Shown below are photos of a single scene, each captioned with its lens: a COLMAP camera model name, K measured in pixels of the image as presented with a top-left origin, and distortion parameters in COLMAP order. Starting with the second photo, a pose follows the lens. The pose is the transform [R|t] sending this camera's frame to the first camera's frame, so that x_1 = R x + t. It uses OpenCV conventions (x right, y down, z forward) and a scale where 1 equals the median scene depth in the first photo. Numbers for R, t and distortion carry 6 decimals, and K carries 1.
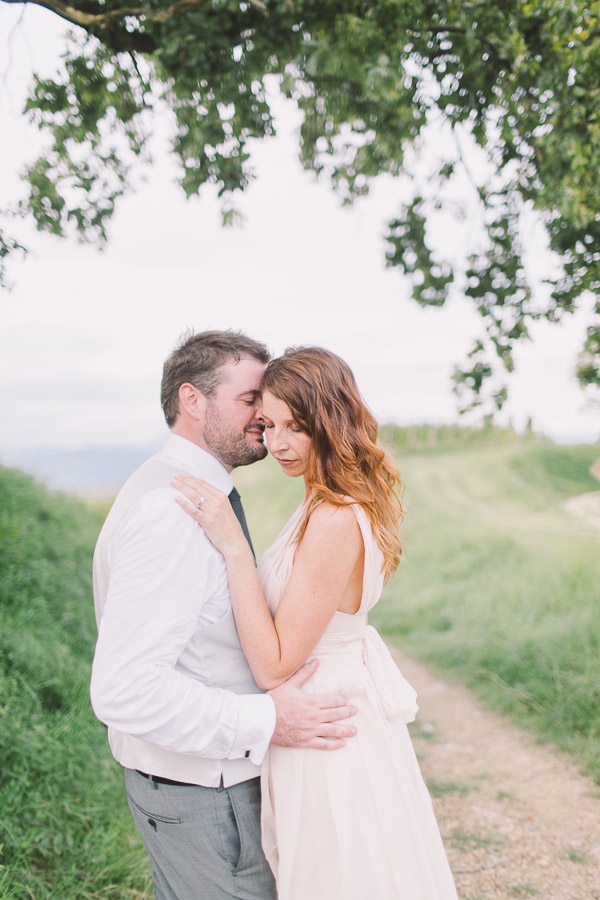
lens RADIAL K [[853.9, 0, 294.0], [0, 853.9, 451.5], [0, 0, 1]] dist [0.002950, 0.003769]
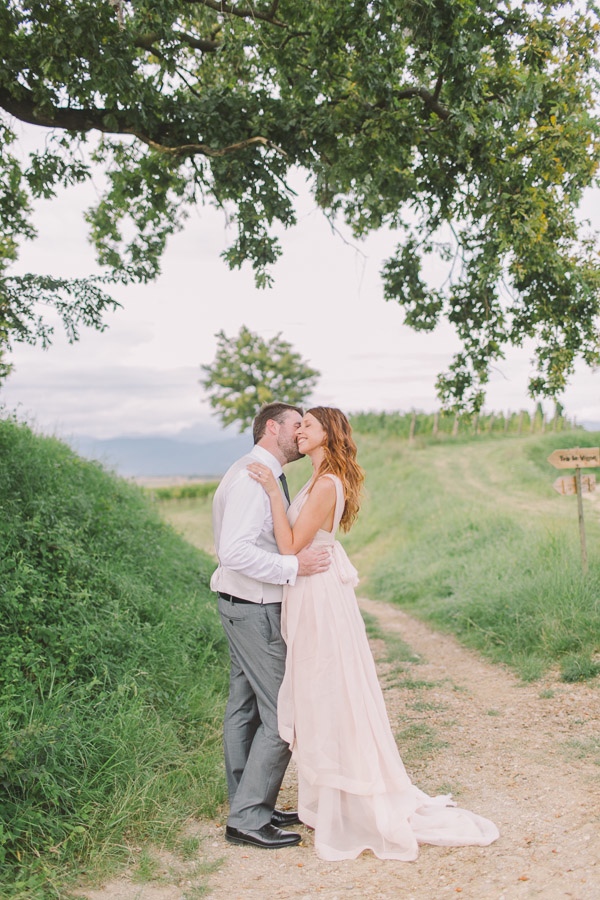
lens RADIAL K [[853.9, 0, 294.0], [0, 853.9, 451.5], [0, 0, 1]] dist [0.002950, 0.003769]
pose [[0.999381, -0.006138, -0.034630, 0.017560], [0.006575, 0.999900, 0.012505, -0.008792], [0.034550, -0.012725, 0.999322, -0.308148]]
